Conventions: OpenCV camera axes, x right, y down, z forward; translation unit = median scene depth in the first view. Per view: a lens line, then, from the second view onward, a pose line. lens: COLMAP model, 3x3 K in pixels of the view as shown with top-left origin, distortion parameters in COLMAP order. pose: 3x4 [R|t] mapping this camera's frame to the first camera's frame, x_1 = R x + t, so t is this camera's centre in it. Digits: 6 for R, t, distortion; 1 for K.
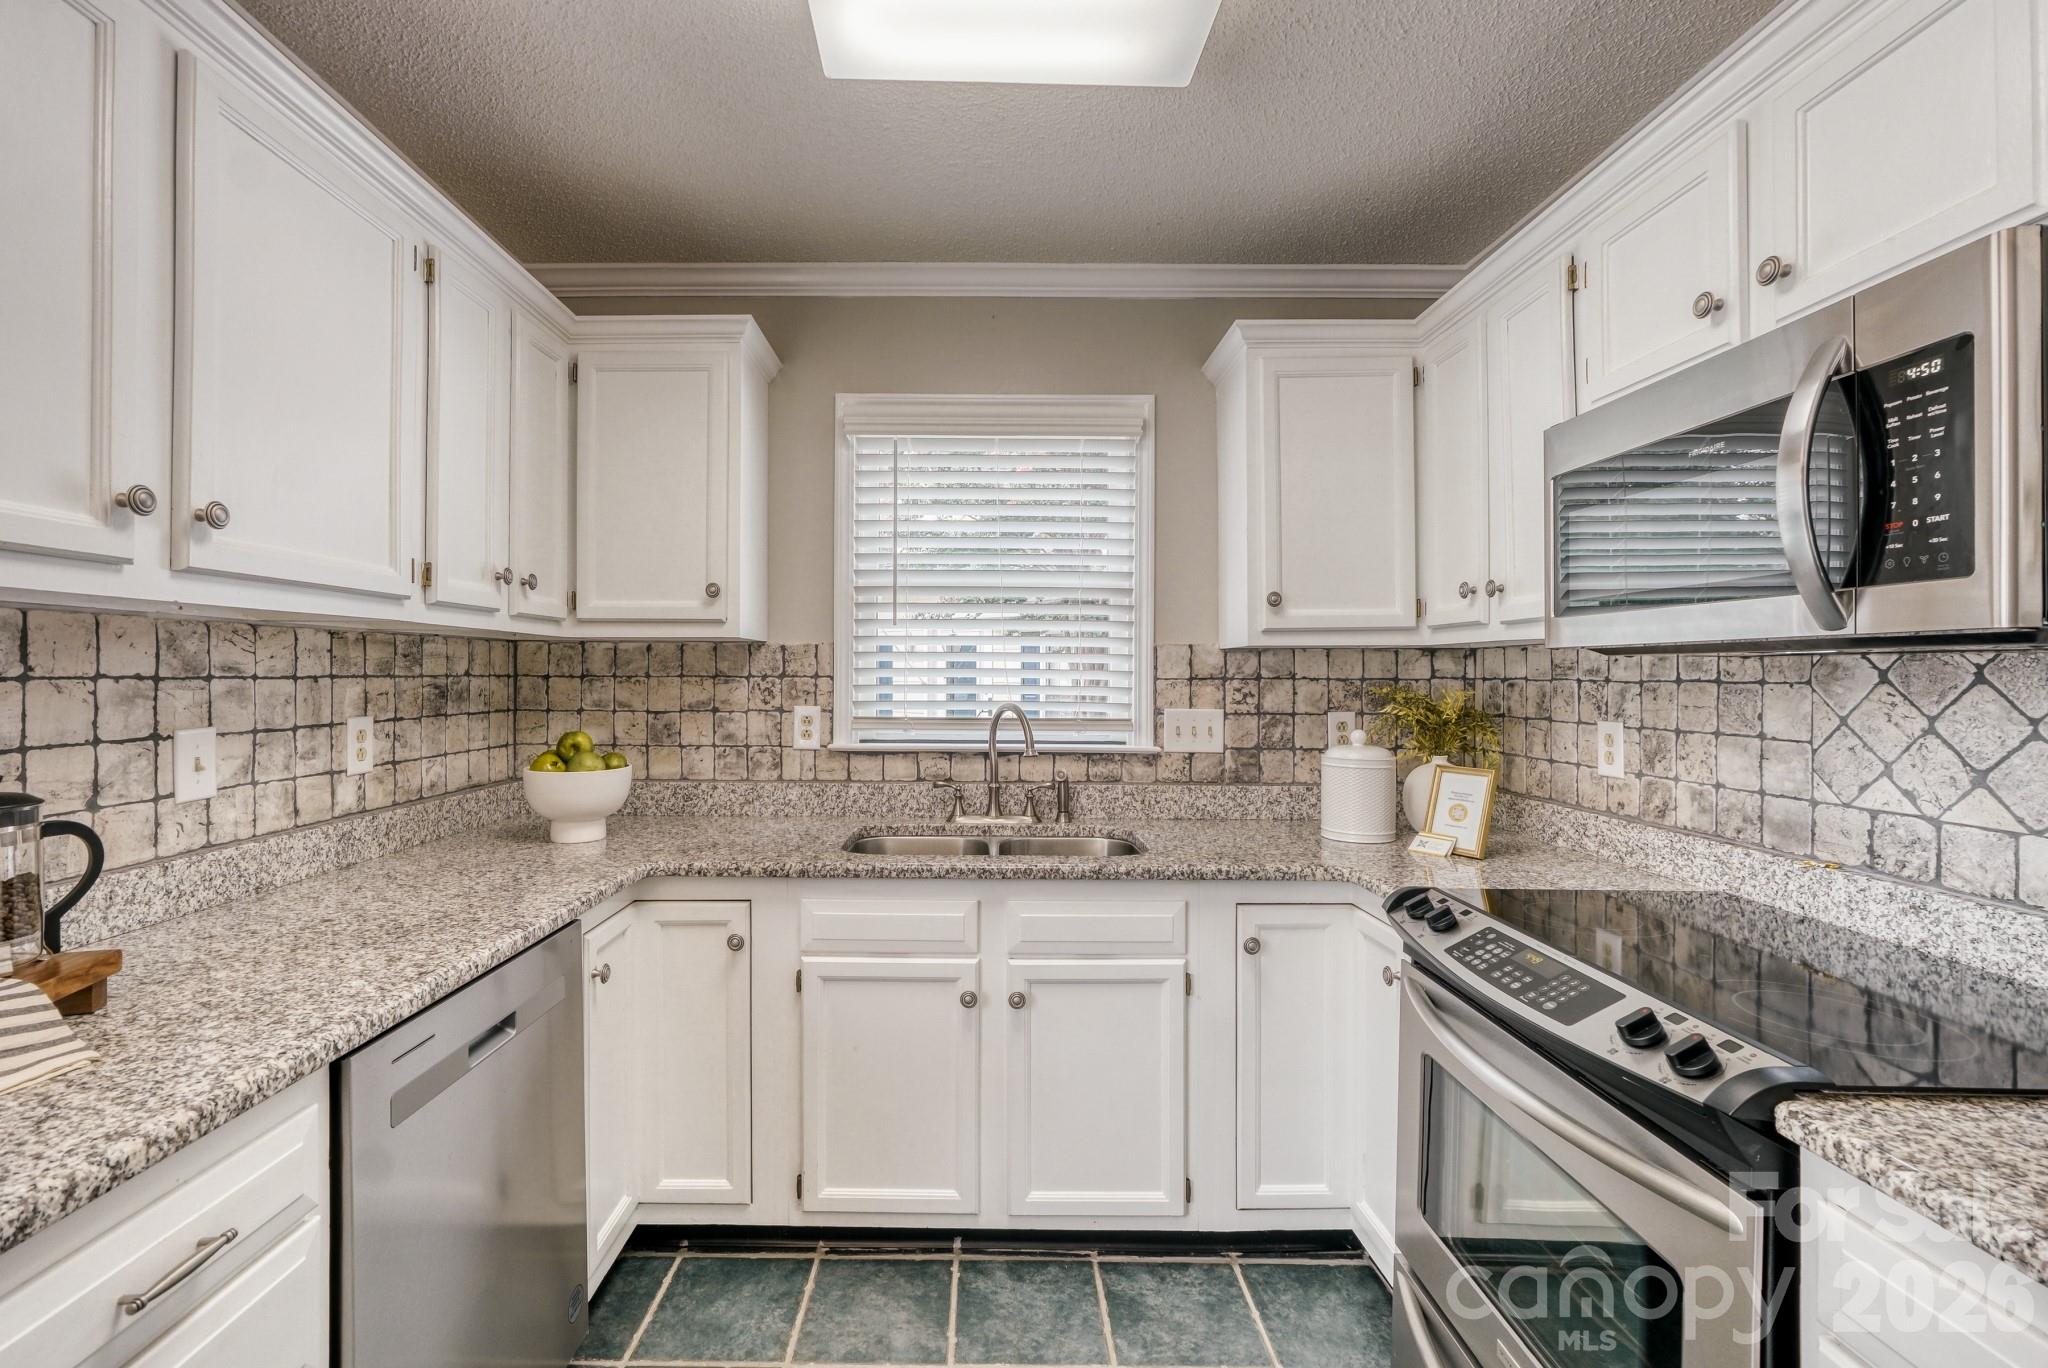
lens RADIAL K [[925.0, 0, 964.0], [0, 925.0, 680.8], [0, 0, 1]] dist [-0.001502, 0.001042]
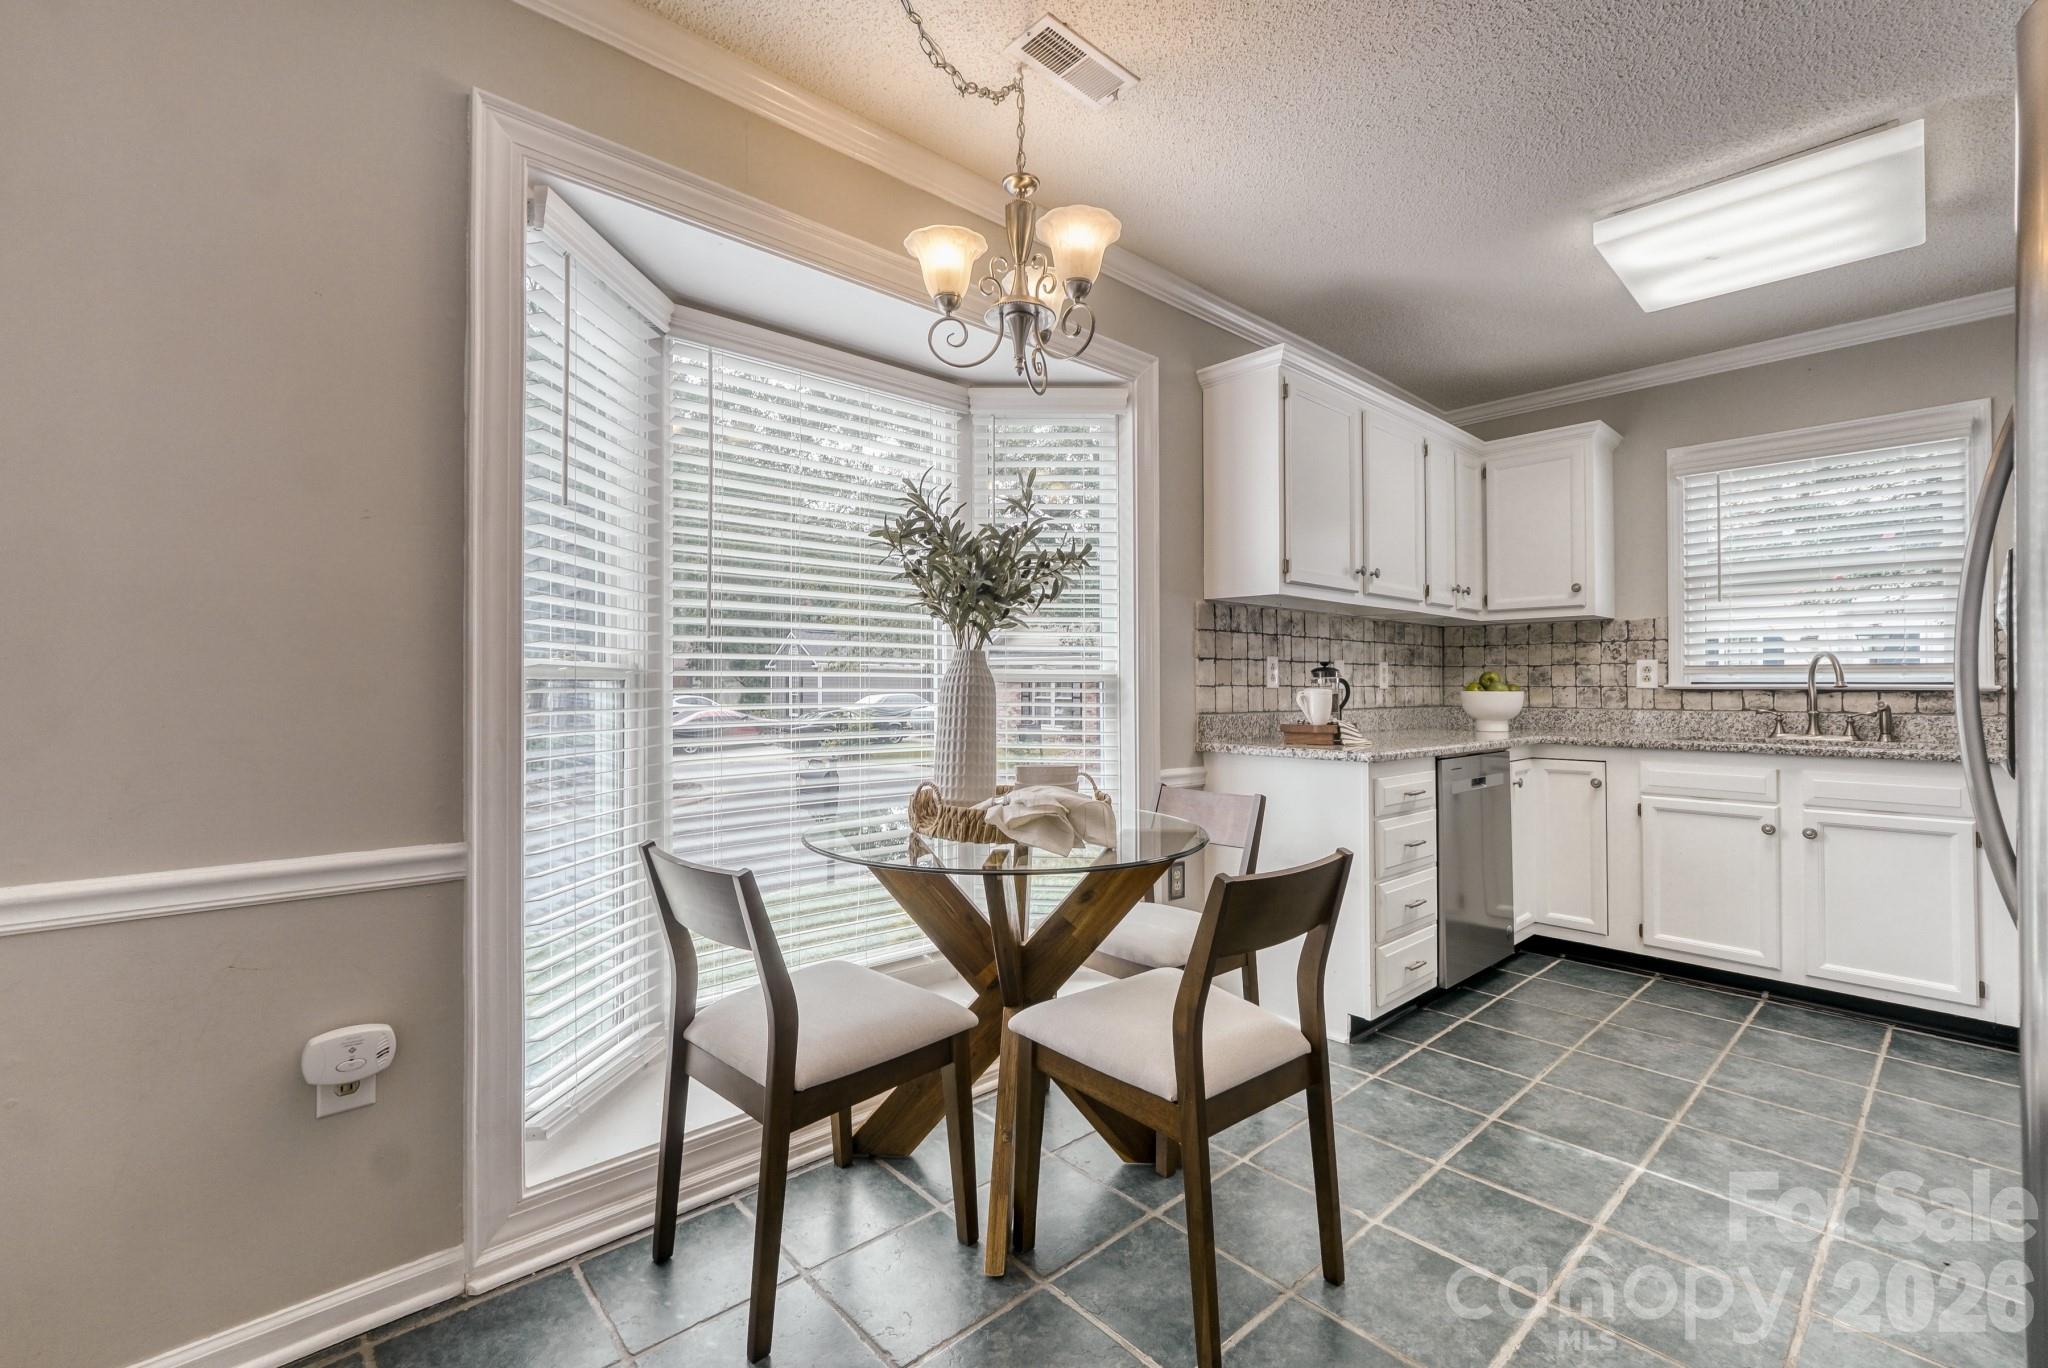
lens RADIAL K [[844.0, 0, 1025.3], [0, 844.0, 671.6], [0, 0, 1]] dist [-0.001968, -0.000091]
pose [[0.681686, -0.014516, -0.731501, 0.177023], [-0.002847, 0.999743, -0.022492, 0.098554], [0.731640, 0.017415, 0.681469, -0.830967]]
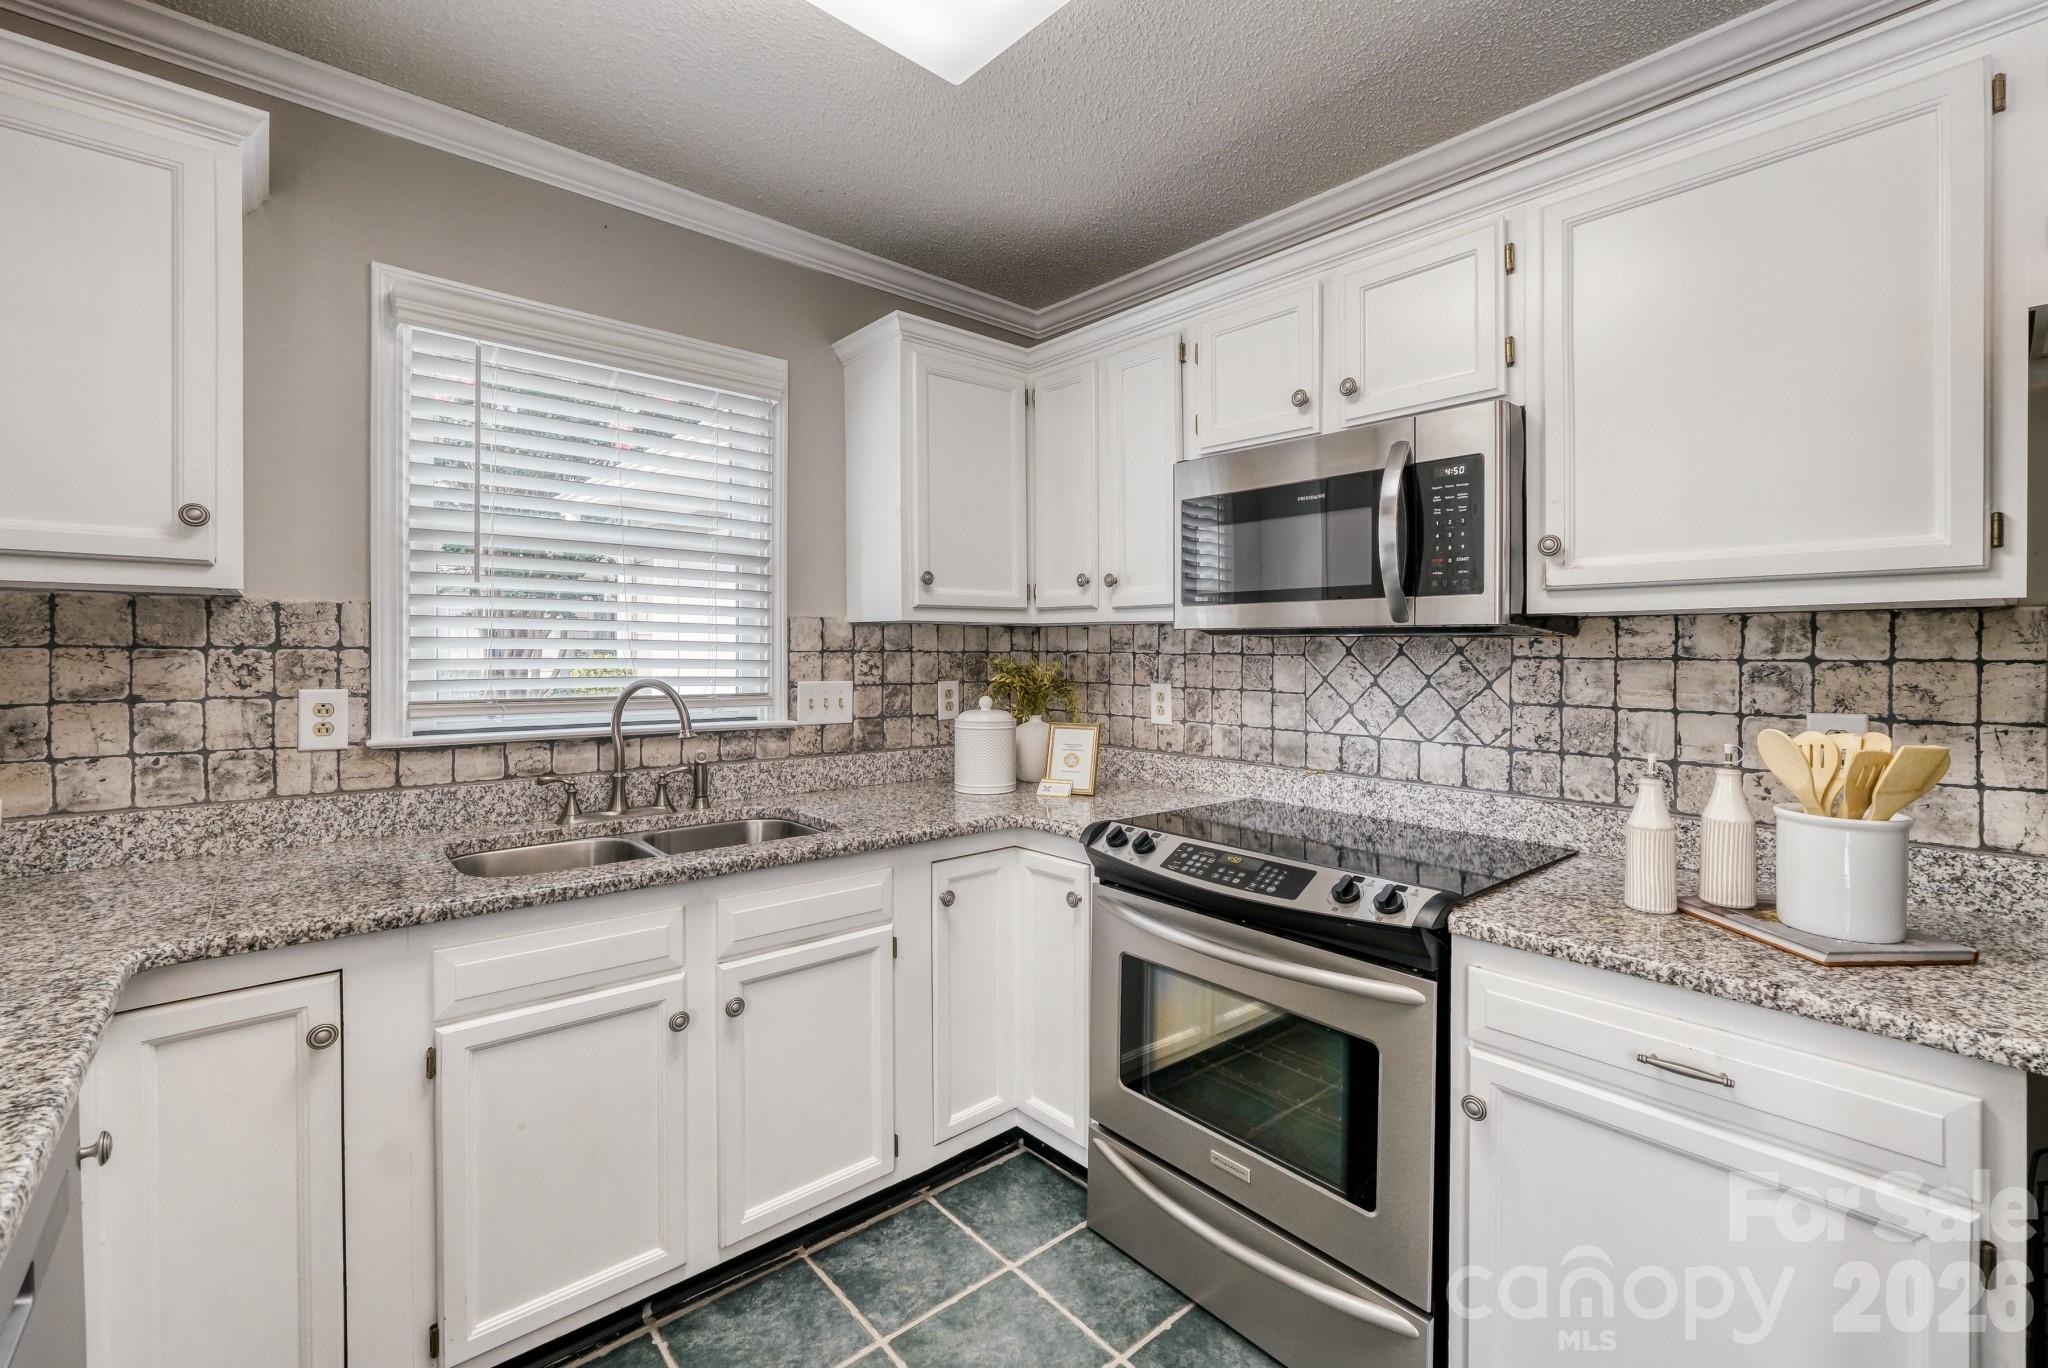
lens RADIAL K [[890.5, 0, 1071.8], [0, 890.5, 661.6], [0, 0, 1]] dist [-0.002549, 0.000437]
pose [[0.728052, -0.006905, 0.685487, -0.268387], [-0.000060, 0.999949, 0.010137, -0.001054], [-0.685522, -0.007422, 0.728014, 0.130146]]
